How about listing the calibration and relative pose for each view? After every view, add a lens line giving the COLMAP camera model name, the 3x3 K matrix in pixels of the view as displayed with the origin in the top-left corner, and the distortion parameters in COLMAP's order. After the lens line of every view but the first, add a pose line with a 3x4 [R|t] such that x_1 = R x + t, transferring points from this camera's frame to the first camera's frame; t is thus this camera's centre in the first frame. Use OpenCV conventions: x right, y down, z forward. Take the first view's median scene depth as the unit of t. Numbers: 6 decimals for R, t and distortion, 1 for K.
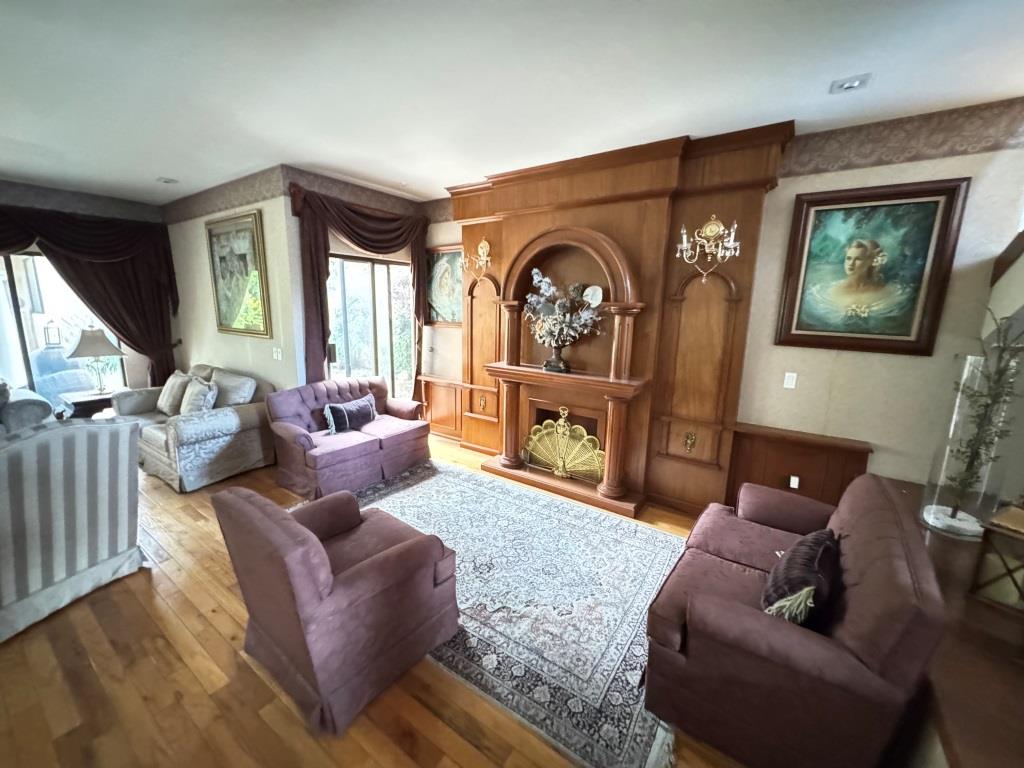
lens RADIAL K [[407.4, 0, 512.0], [0, 407.4, 382.7], [0, 0, 1]] dist [-0.002604, 0.000074]
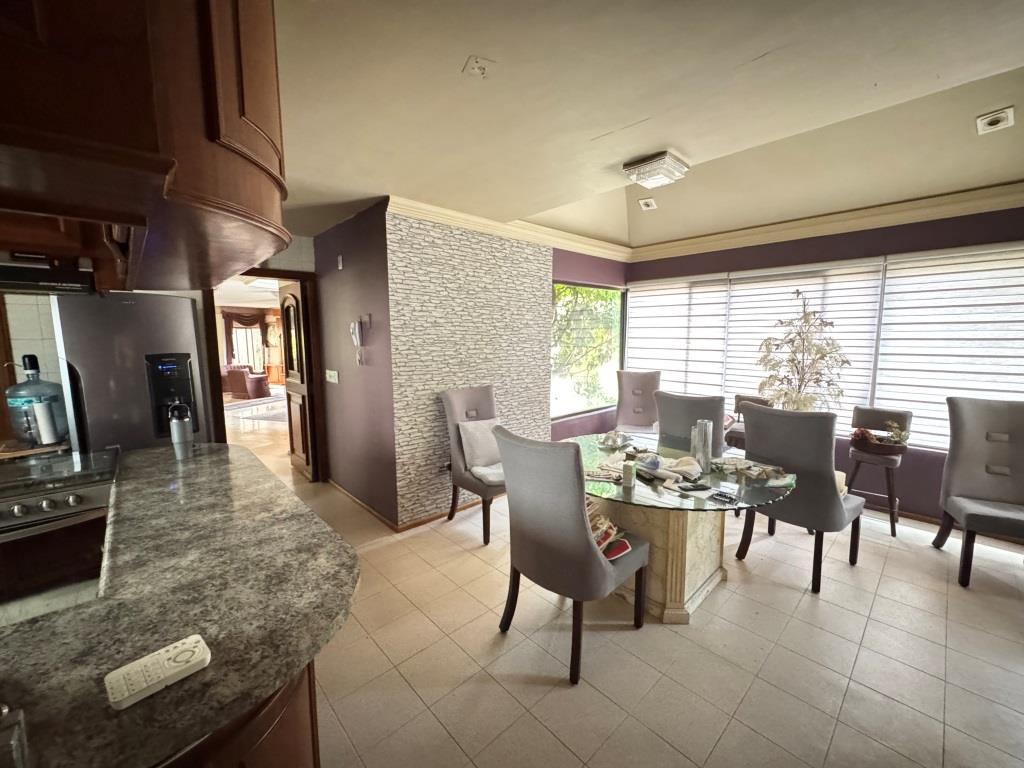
lens RADIAL K [[407.4, 0, 512.0], [0, 407.4, 382.7], [0, 0, 1]] dist [-0.002604, 0.000074]
pose [[0.953973, -0.060541, 0.293719, 0.765480], [0.078943, 0.995564, -0.051194, 0.511010], [-0.289317, 0.072024, 0.954520, -2.921312]]
